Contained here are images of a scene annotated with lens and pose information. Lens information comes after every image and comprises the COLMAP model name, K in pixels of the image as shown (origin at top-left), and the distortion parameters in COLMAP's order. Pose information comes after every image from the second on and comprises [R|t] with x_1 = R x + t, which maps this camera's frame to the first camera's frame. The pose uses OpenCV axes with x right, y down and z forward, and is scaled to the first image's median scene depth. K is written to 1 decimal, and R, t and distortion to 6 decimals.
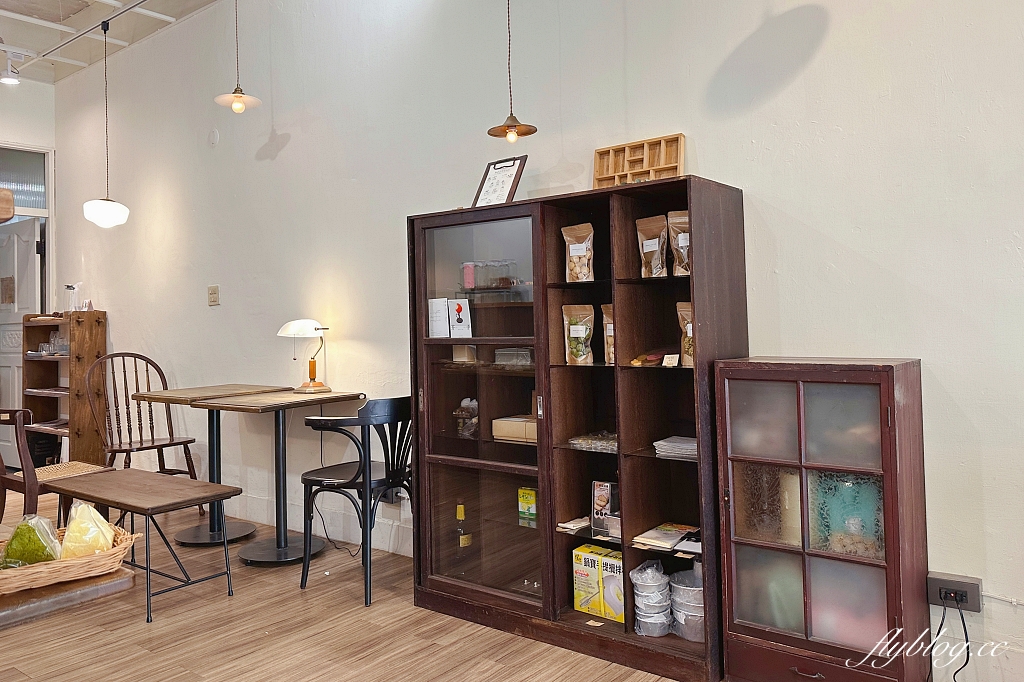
lens RADIAL K [[768.4, 0, 512.0], [0, 768.4, 298.7], [0, 0, 1]] dist [0.004547, 0.001825]
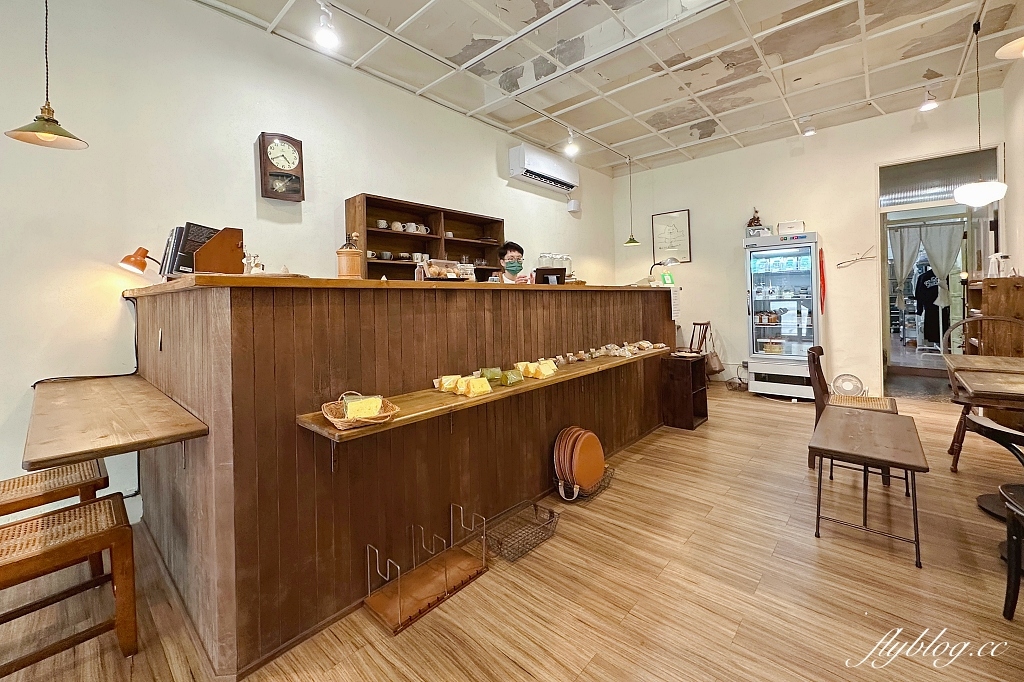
lens RADIAL K [[416.7, 0, 511.7], [0, 416.7, 297.7], [0, 0, 1]] dist [0.000174, -0.004865]
pose [[-0.071096, 0.023058, -0.997203, 0.133236], [0.044785, 0.998798, 0.019901, 0.001142], [0.996464, -0.043245, -0.072043, 0.352706]]
